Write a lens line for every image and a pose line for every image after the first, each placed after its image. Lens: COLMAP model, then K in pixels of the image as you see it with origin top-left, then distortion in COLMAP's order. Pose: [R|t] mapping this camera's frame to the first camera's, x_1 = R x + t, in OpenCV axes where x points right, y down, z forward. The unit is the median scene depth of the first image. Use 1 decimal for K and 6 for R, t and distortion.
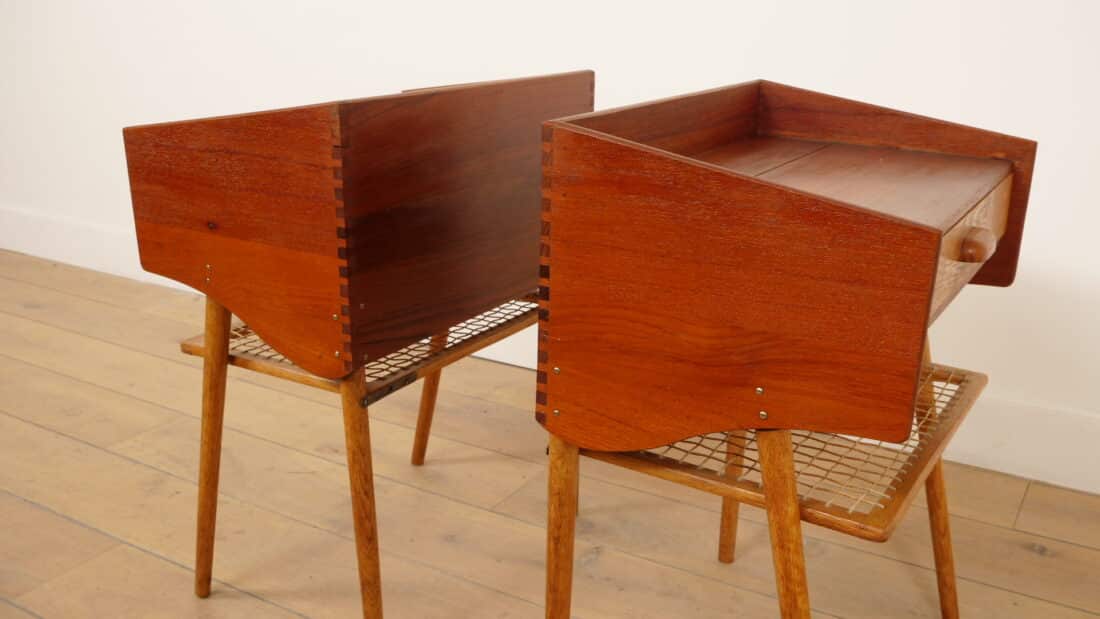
lens RADIAL K [[1100.1, 0, 550.0], [0, 1100.1, 309.5], [0, 0, 1]] dist [-0.001101, 0.003080]
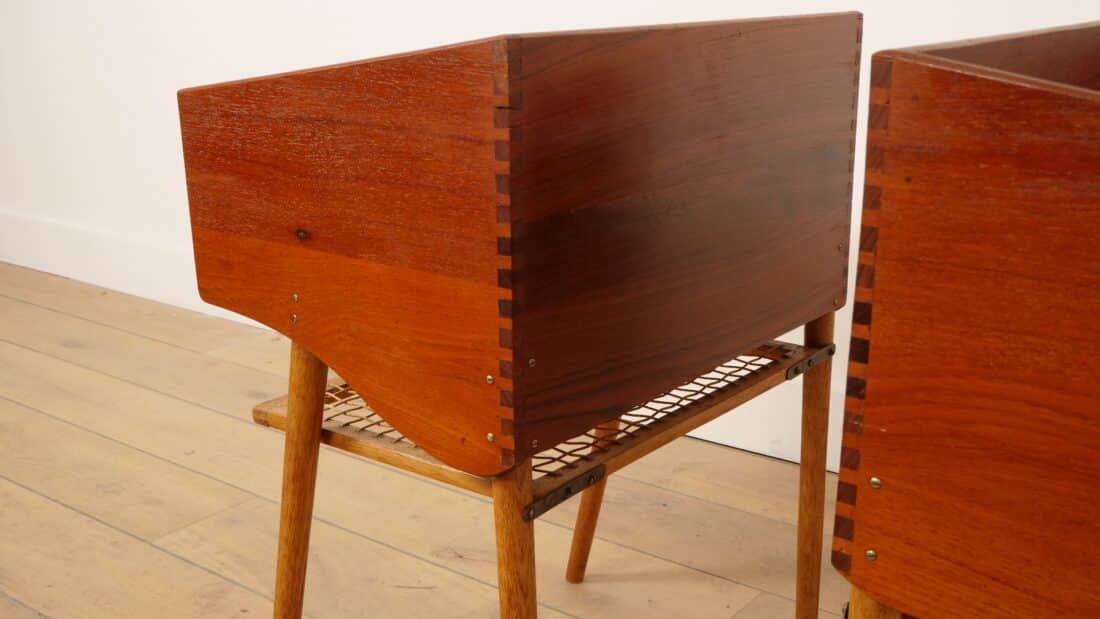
lens RADIAL K [[1407.3, 0, 550.0], [0, 1407.3, 309.5], [0, 0, 1]] dist [0.002582, 0.024214]
pose [[0.992863, 0.014048, -0.118430, -0.062048], [-0.018025, 0.999307, -0.032575, -0.007119], [0.117890, 0.034477, 0.992428, 0.188784]]
